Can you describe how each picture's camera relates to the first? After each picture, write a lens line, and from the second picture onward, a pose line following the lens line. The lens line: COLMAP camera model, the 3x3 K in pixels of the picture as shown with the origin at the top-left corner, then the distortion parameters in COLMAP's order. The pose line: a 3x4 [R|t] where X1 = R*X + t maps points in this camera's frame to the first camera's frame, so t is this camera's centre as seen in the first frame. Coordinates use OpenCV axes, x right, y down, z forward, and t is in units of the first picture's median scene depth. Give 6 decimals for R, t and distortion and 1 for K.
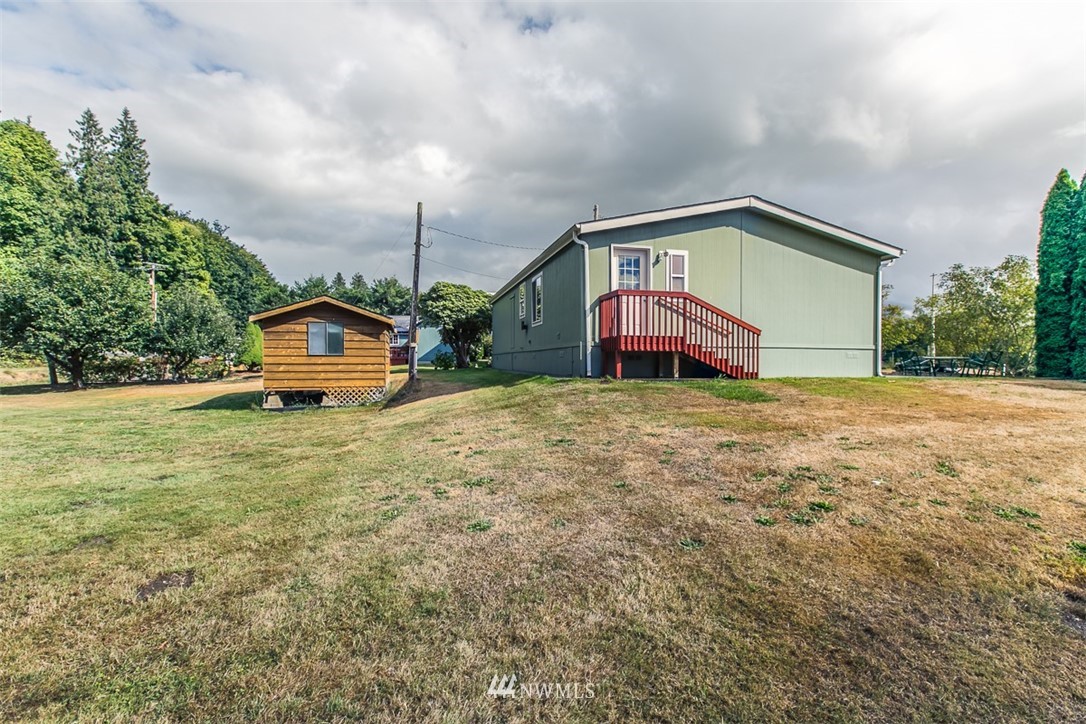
lens RADIAL K [[499.7, 0, 543.0], [0, 499.7, 362.0], [0, 0, 1]] dist [0.000863, 0.000144]
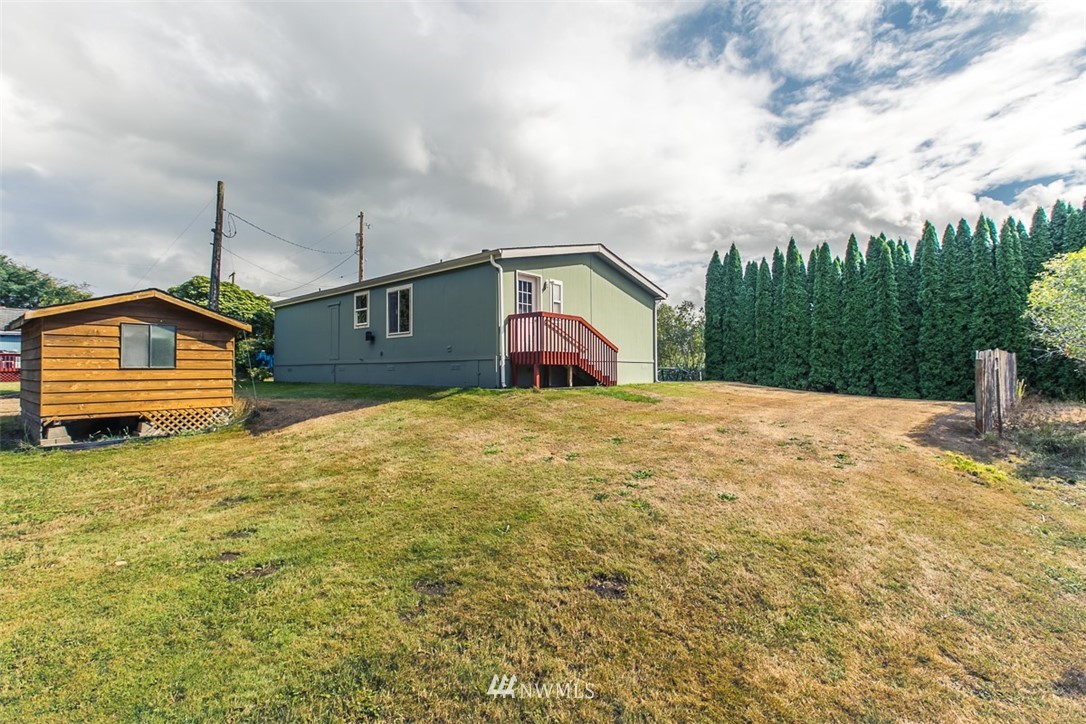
lens RADIAL K [[488.8, 0, 548.2], [0, 488.8, 358.1], [0, 0, 1]] dist [0.000132, 0.000156]
pose [[0.813524, 0.008522, 0.581469, -0.418092], [0.006909, 0.999680, -0.024318, -0.007962], [-0.581491, 0.023801, 0.813205, 0.057565]]
